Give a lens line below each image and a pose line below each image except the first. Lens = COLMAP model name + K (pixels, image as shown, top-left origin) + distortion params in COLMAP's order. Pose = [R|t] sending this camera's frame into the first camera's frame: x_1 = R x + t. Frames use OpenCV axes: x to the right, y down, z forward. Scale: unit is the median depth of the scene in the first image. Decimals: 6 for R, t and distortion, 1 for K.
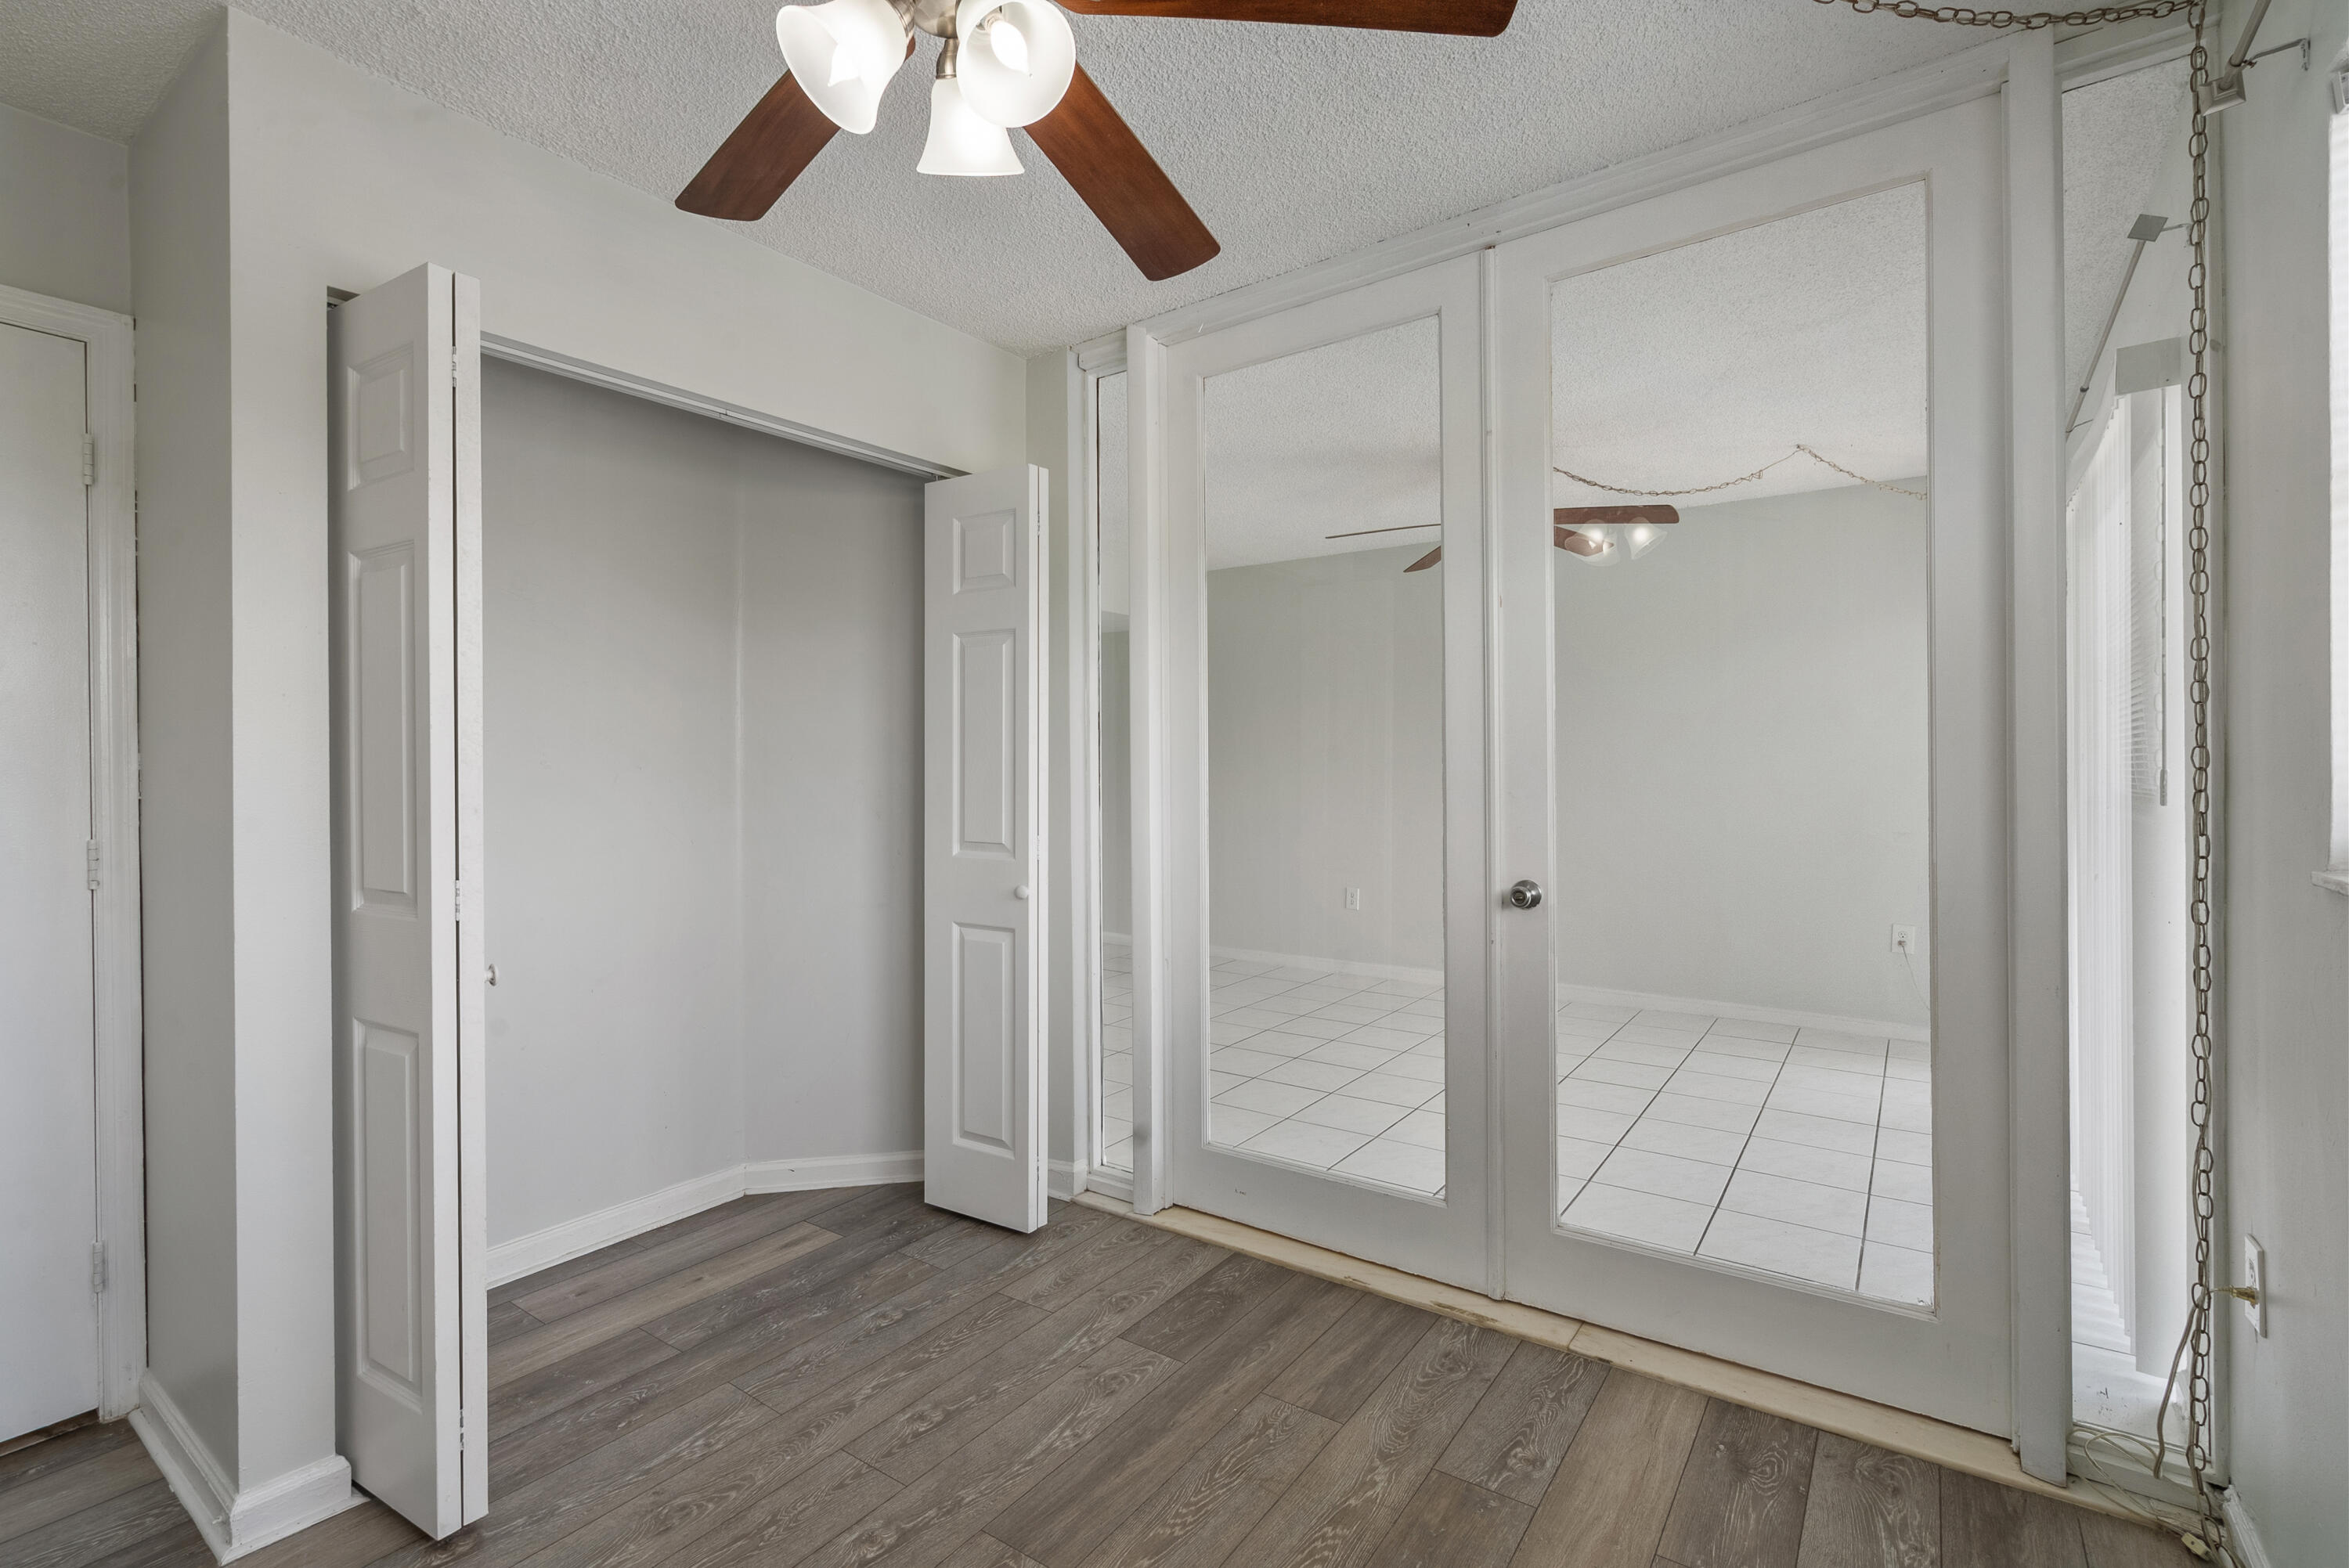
lens RADIAL K [[1077.2, 0, 1166.7], [0, 1077.2, 755.7], [0, 0, 1]] dist [-0.000053, -0.000280]
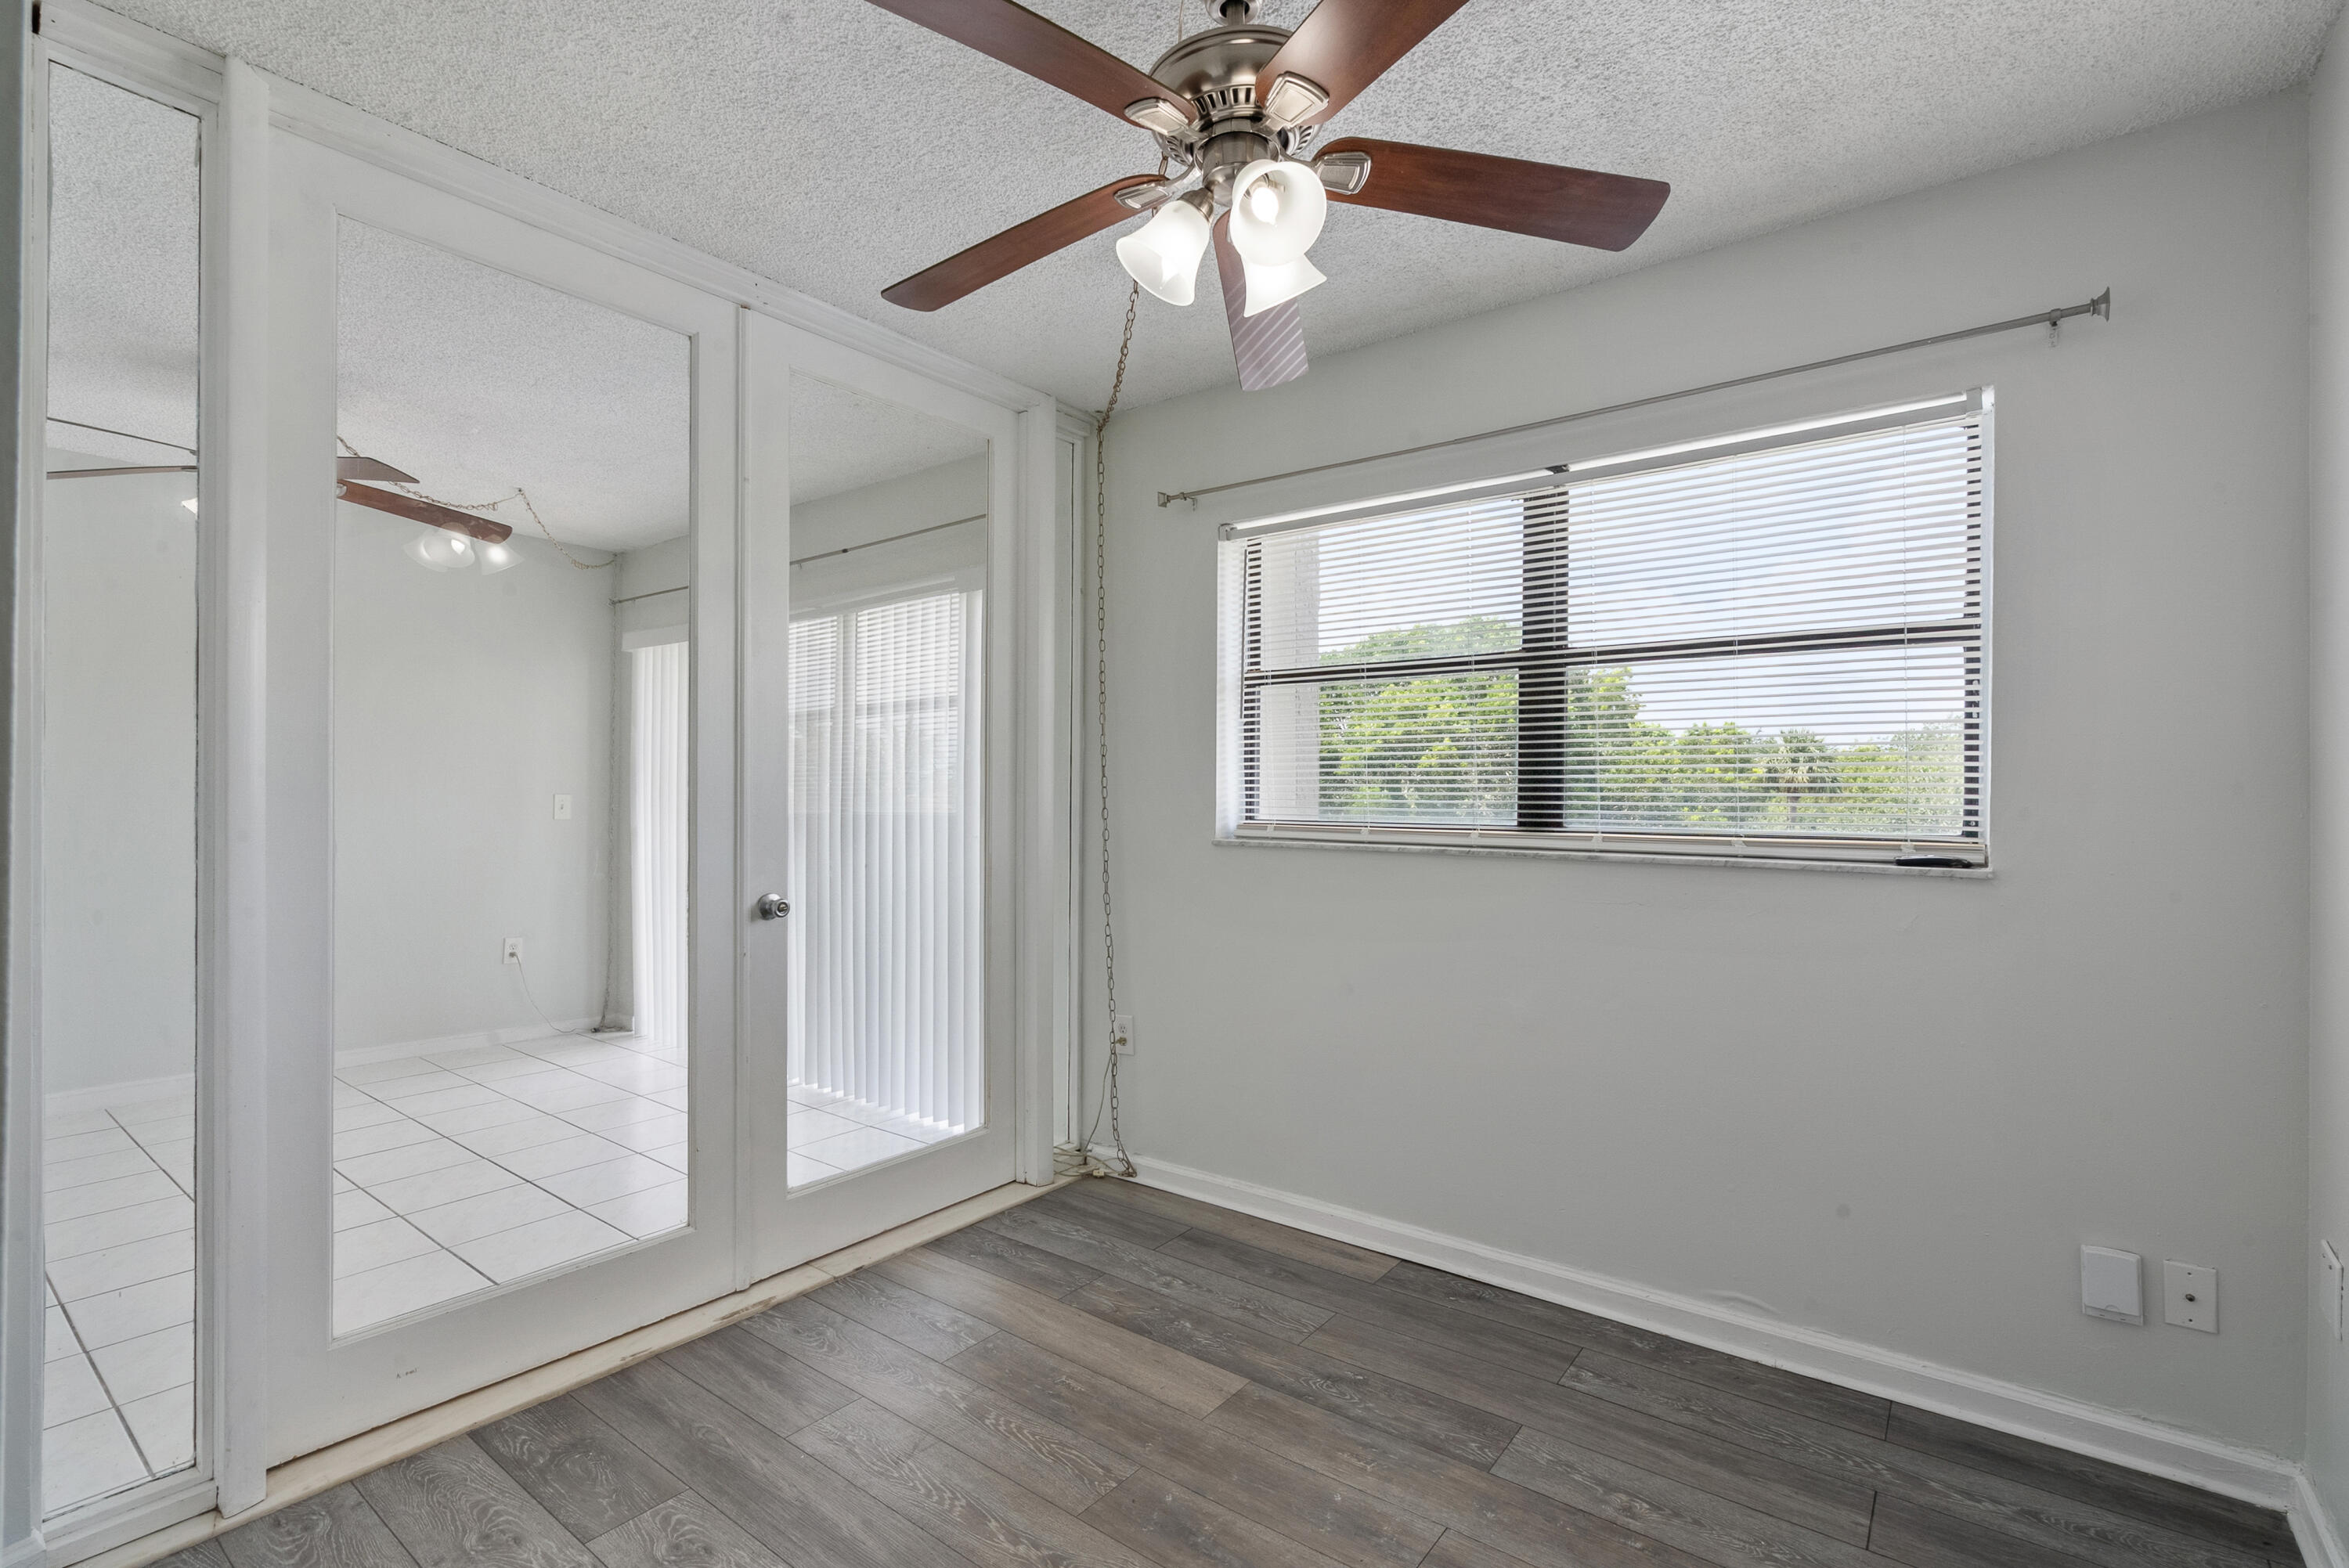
lens RADIAL K [[1071.0, 0, 1180.5], [0, 1071.0, 774.1], [0, 0, 1]] dist [0.001223, 0.000524]
pose [[0.035858, 0.024263, 0.999062, -0.772839], [-0.011782, 0.999646, -0.023854, 0.014722], [-0.999287, -0.010916, 0.036131, 0.548850]]
